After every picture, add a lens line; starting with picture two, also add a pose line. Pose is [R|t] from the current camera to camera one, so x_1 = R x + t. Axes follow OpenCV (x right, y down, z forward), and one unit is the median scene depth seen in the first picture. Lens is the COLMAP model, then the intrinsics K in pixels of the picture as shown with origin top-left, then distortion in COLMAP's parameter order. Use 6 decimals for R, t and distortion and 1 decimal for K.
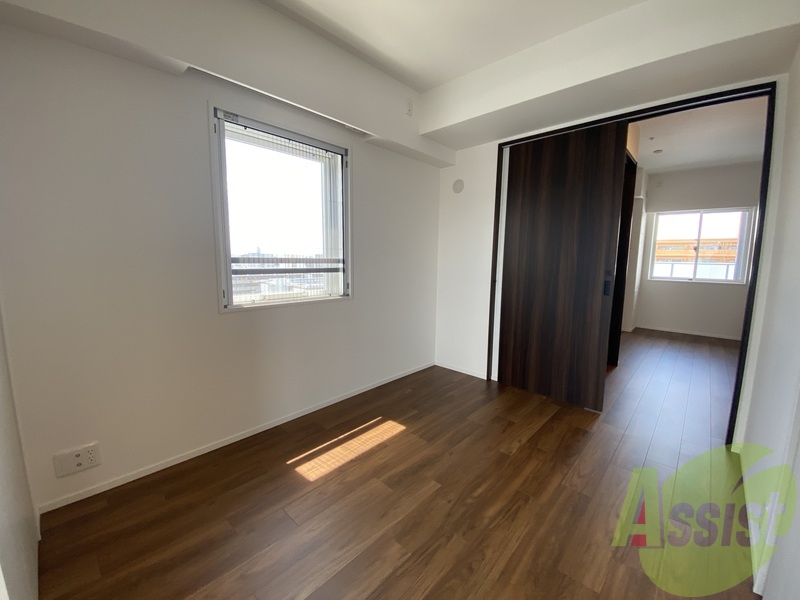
lens RADIAL K [[327.9, 0, 397.1], [0, 327.9, 298.4], [0, 0, 1]] dist [0.008355, -0.006383]
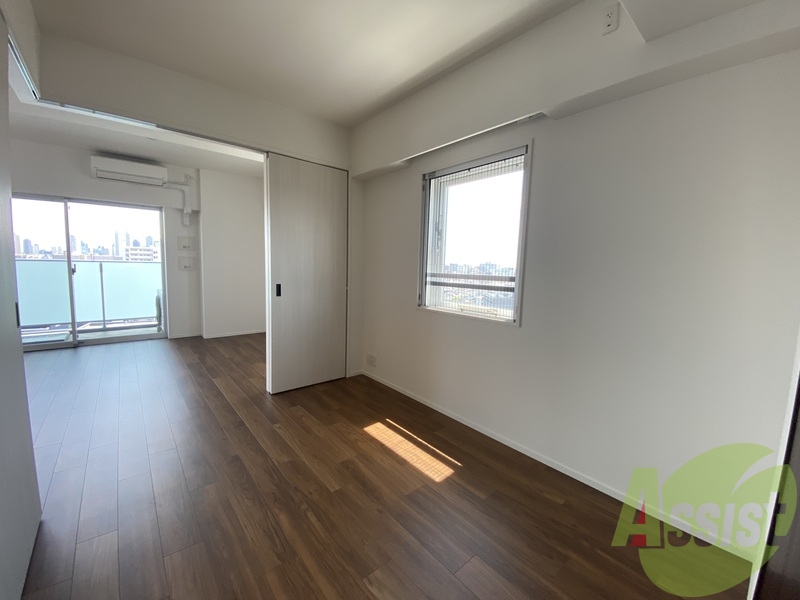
lens RADIAL K [[327.9, 0, 394.5], [0, 327.9, 296.6], [0, 0, 1]] dist [0.008355, -0.006383]
pose [[-0.122017, 0.081239, -0.989198, 0.869173], [-0.158336, 0.982288, 0.100202, -0.130324], [0.979817, 0.168852, -0.106993, 0.970797]]
